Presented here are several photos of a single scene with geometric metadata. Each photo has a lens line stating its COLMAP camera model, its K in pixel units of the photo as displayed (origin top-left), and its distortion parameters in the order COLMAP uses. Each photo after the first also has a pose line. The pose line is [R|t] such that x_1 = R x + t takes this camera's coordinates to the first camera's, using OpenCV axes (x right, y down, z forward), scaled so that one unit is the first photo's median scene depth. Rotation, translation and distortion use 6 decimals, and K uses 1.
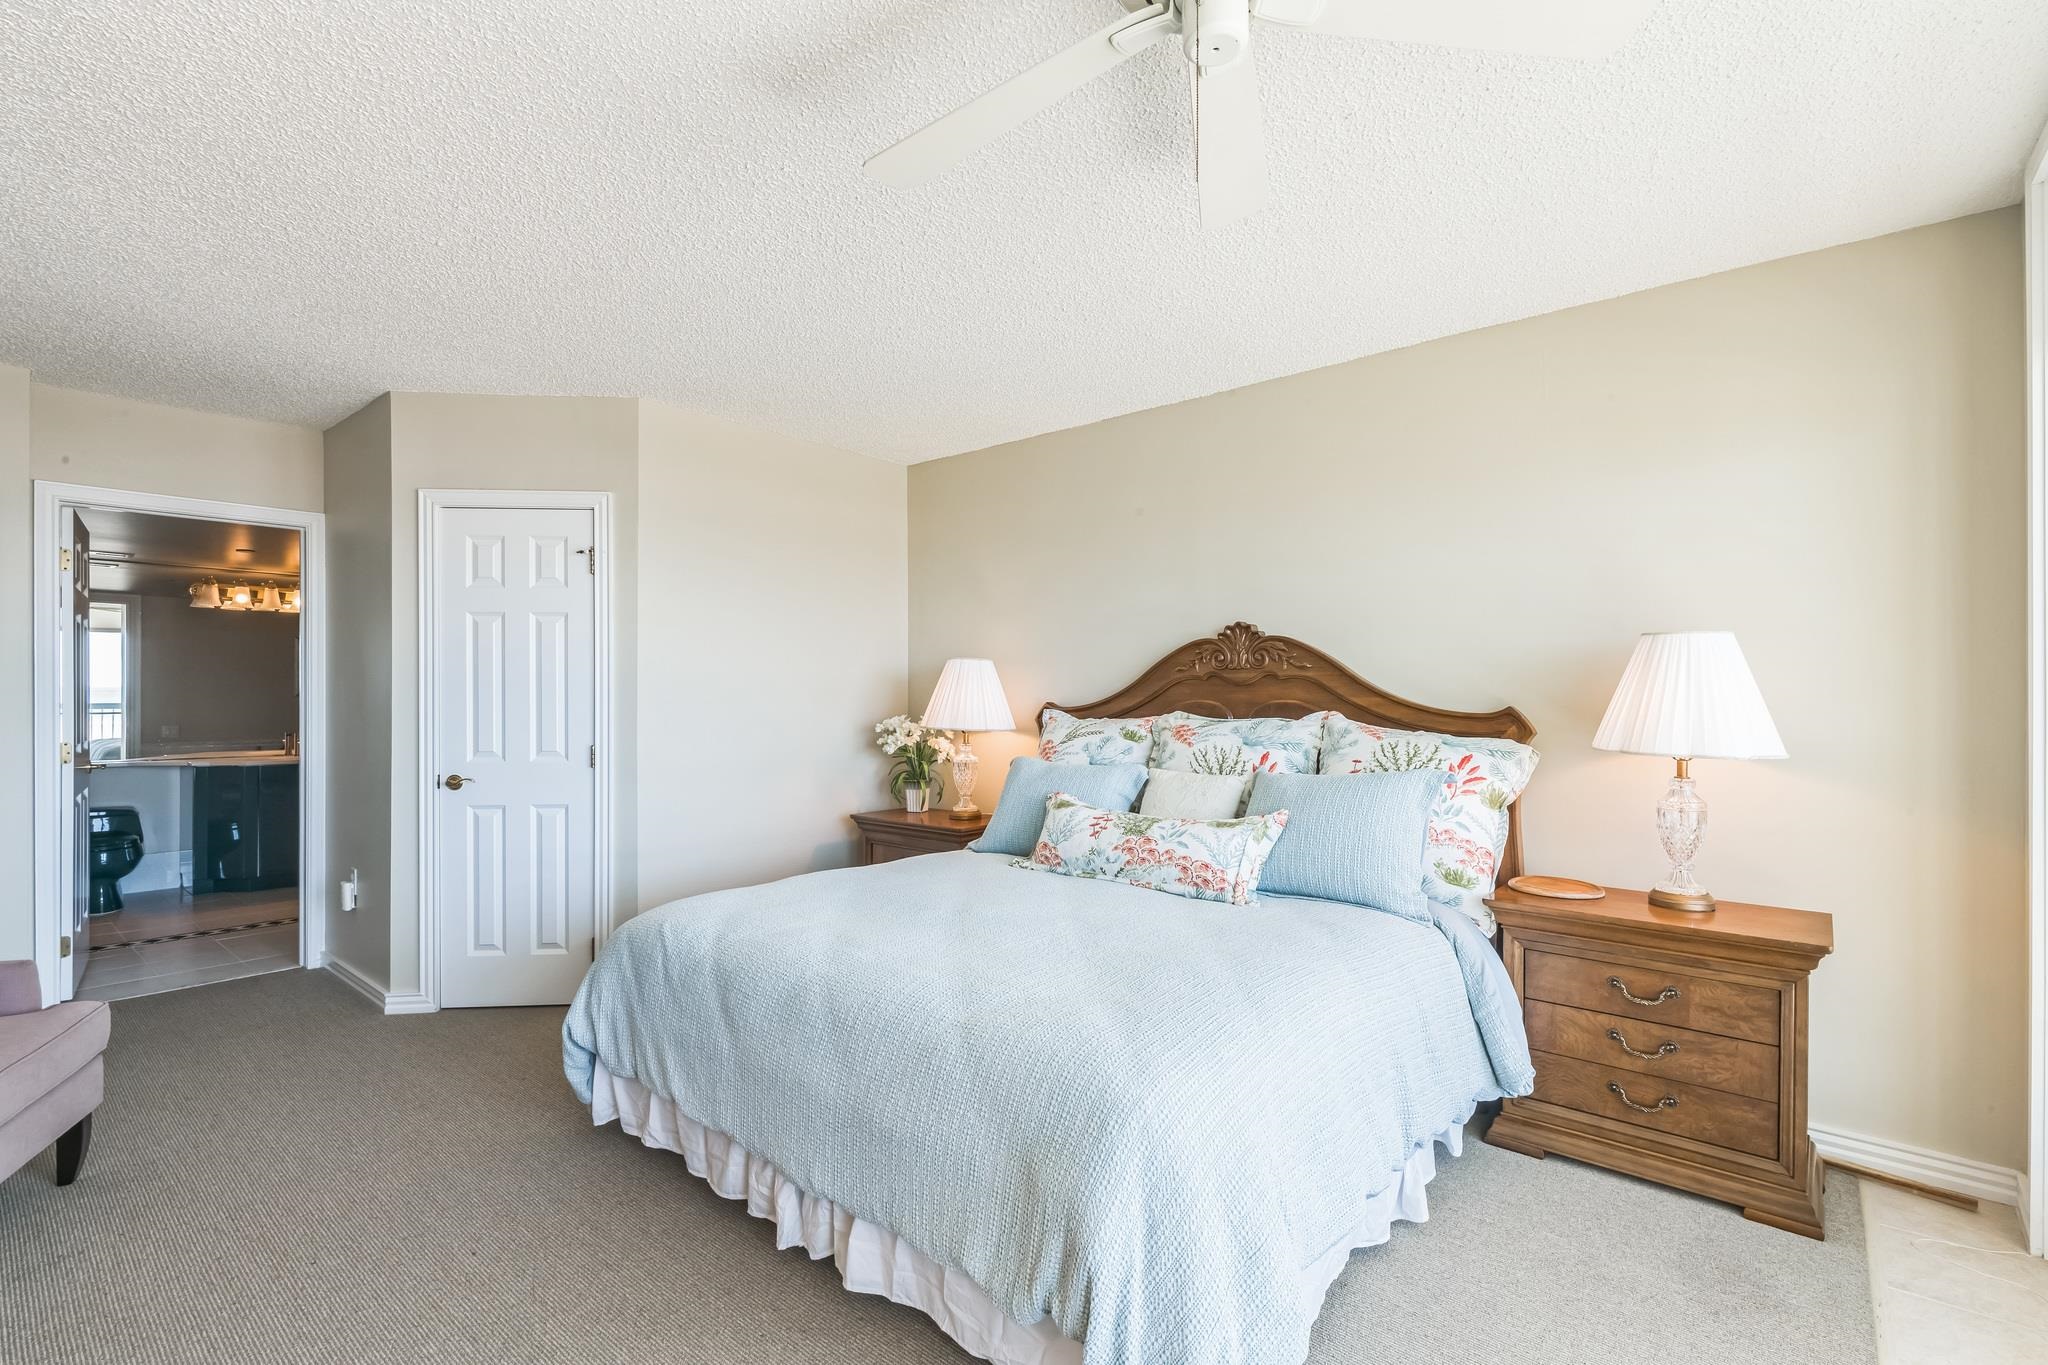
lens RADIAL K [[937.4, 0, 1022.1], [0, 937.4, 685.3], [0, 0, 1]] dist [0.006897, -0.006065]
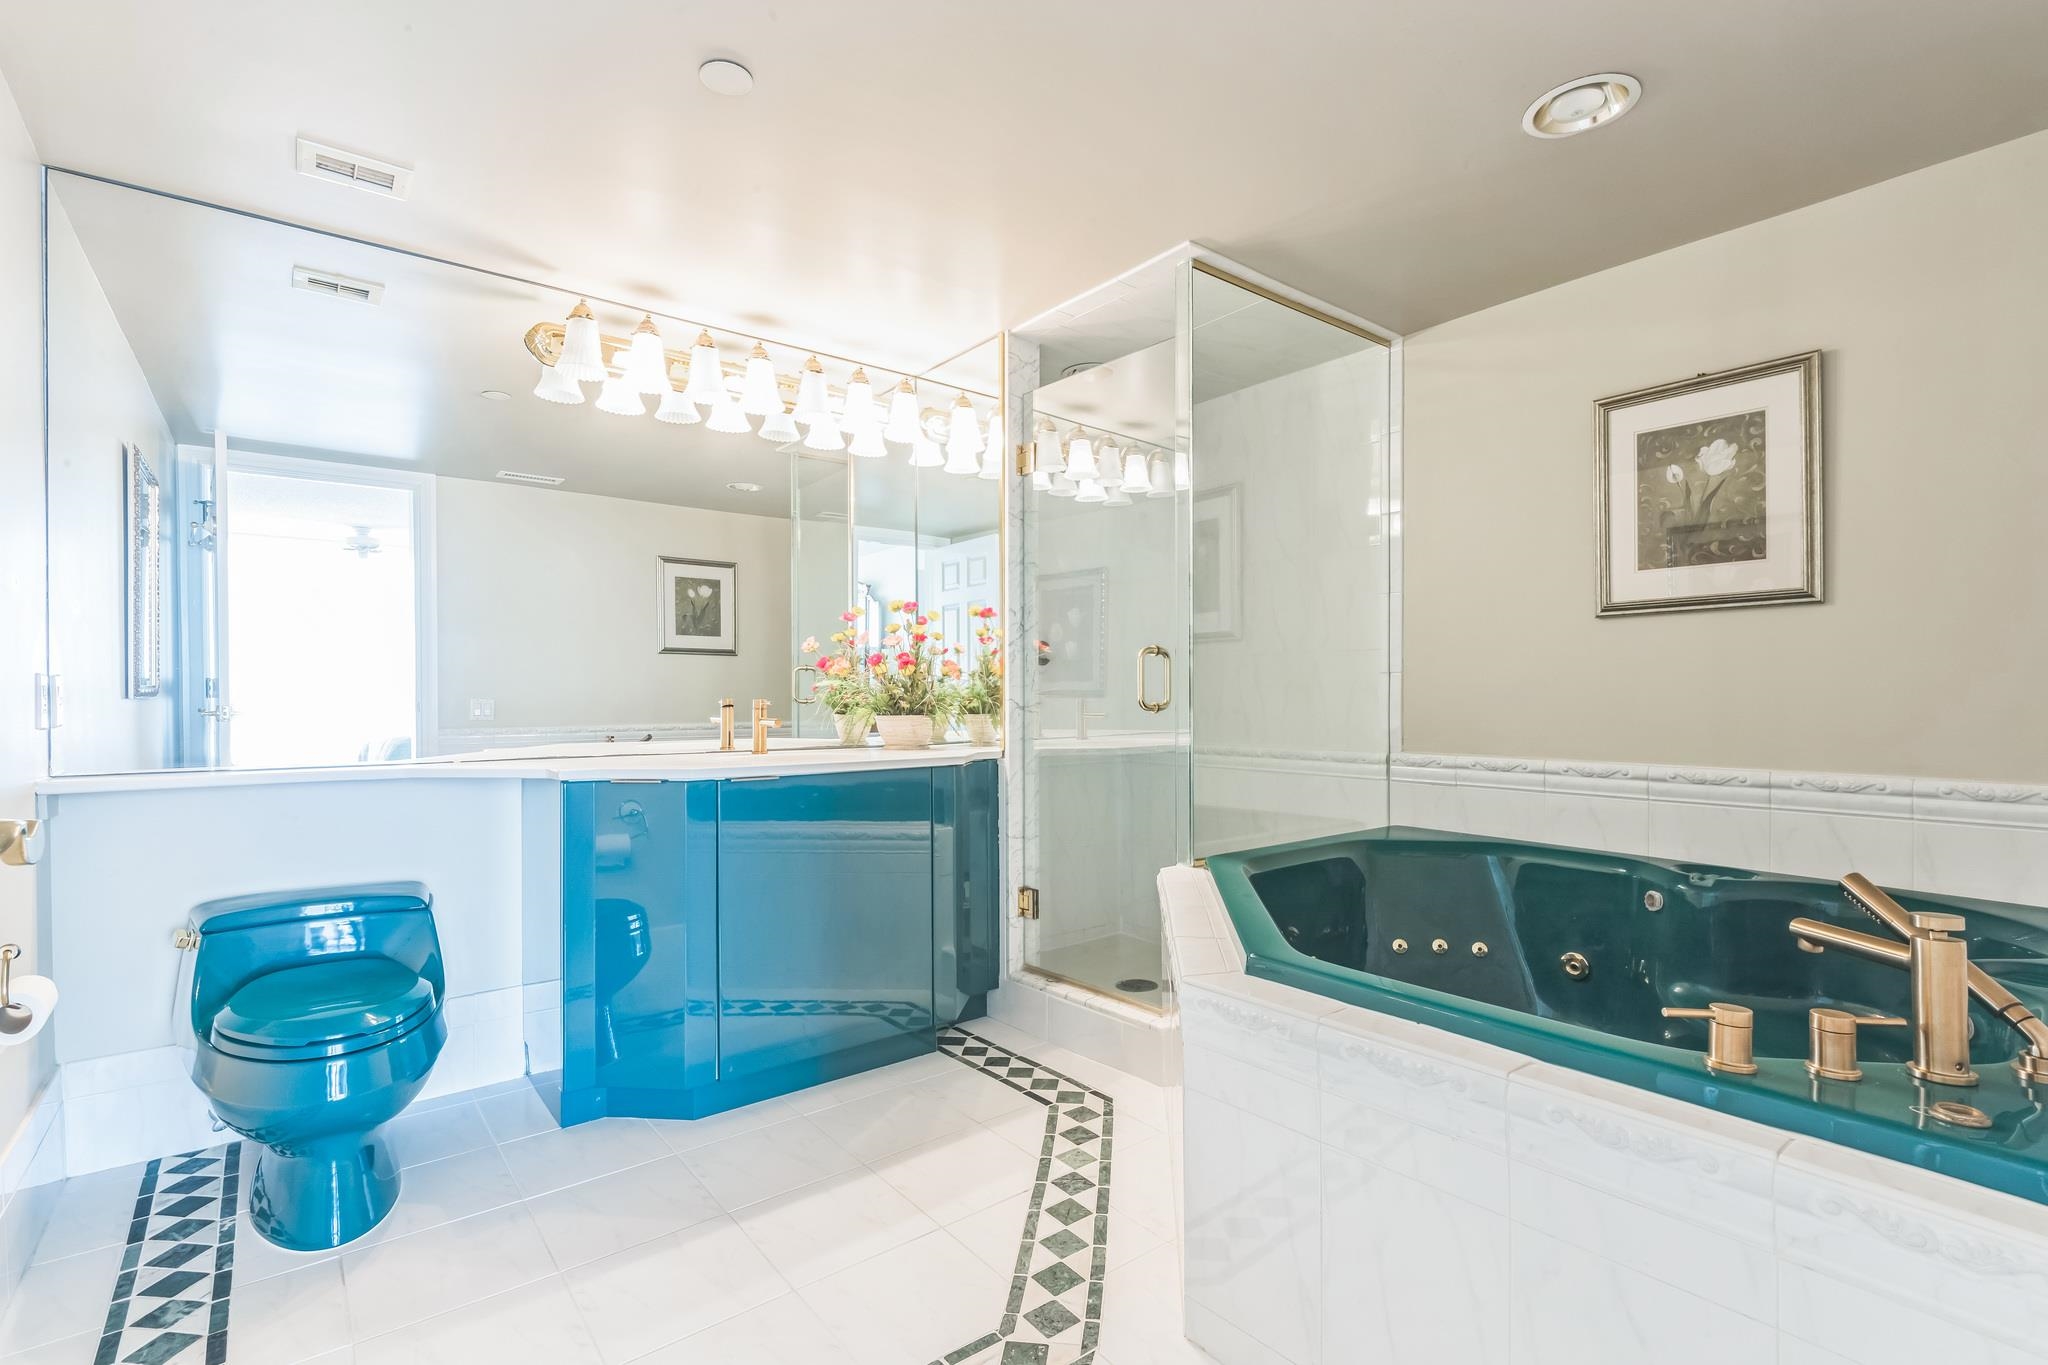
lens RADIAL K [[937.4, 0, 1023.7], [0, 937.4, 691.8], [0, 0, 1]] dist [0.006897, -0.006065]
pose [[0.981201, -0.005728, -0.192902, -0.626382], [0.005688, 0.999984, -0.000761, 0.052756], [0.192904, -0.000351, 0.981218, 0.666450]]
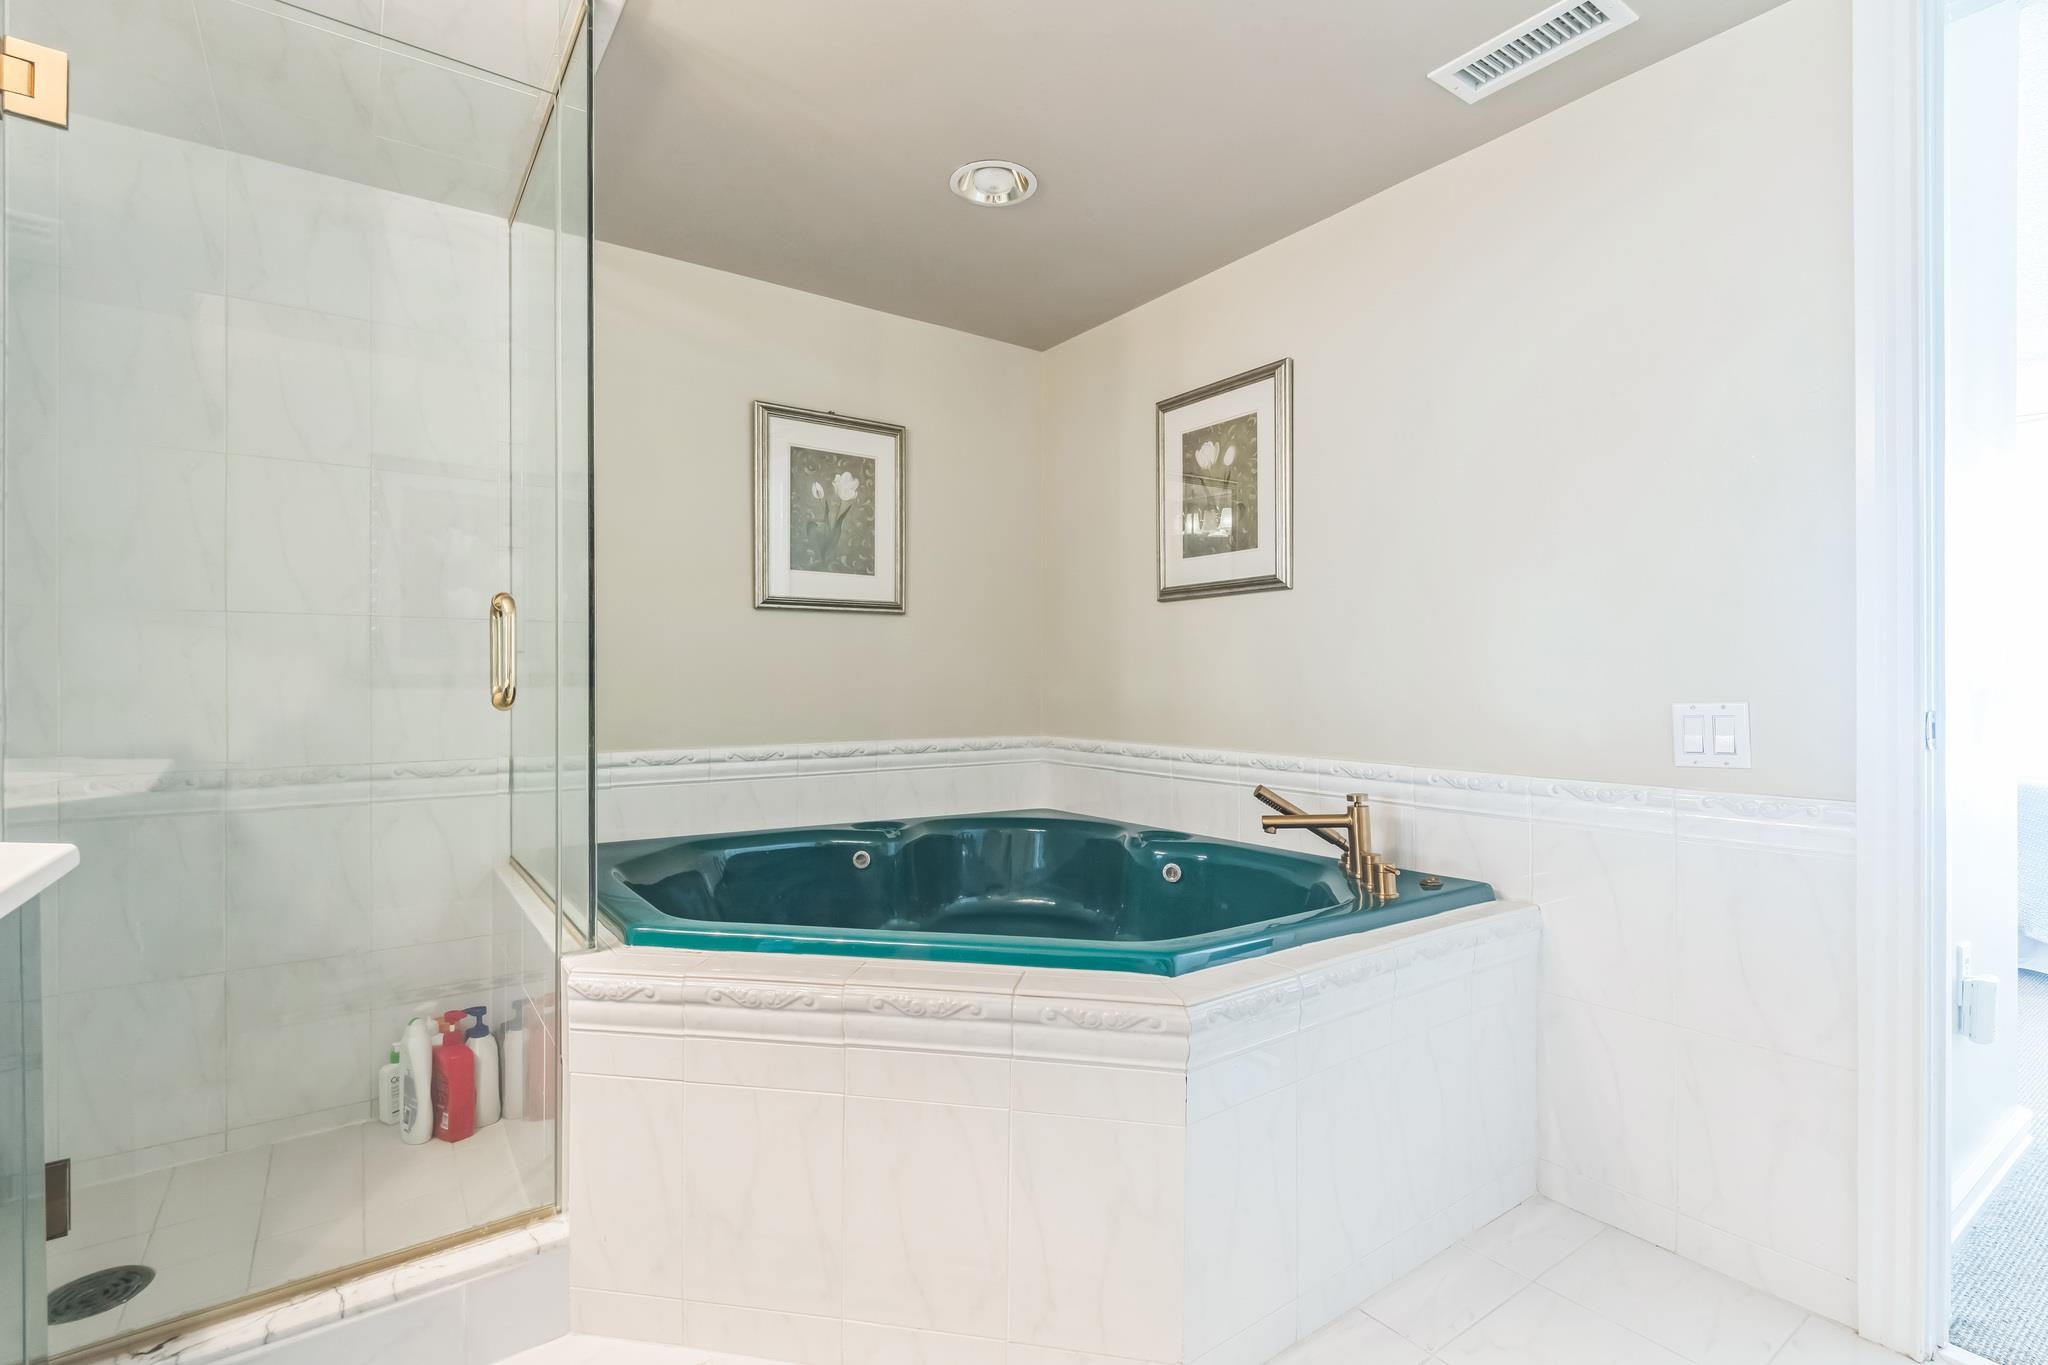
lens RADIAL K [[937.4, 0, 1021.5], [0, 937.4, 681.5], [0, 0, 1]] dist [0.006897, -0.006065]
pose [[0.250654, -0.001677, 0.968075, -1.229579], [-0.001564, 0.999996, 0.002138, 0.055442], [-0.968075, -0.002050, 0.250651, 1.291154]]
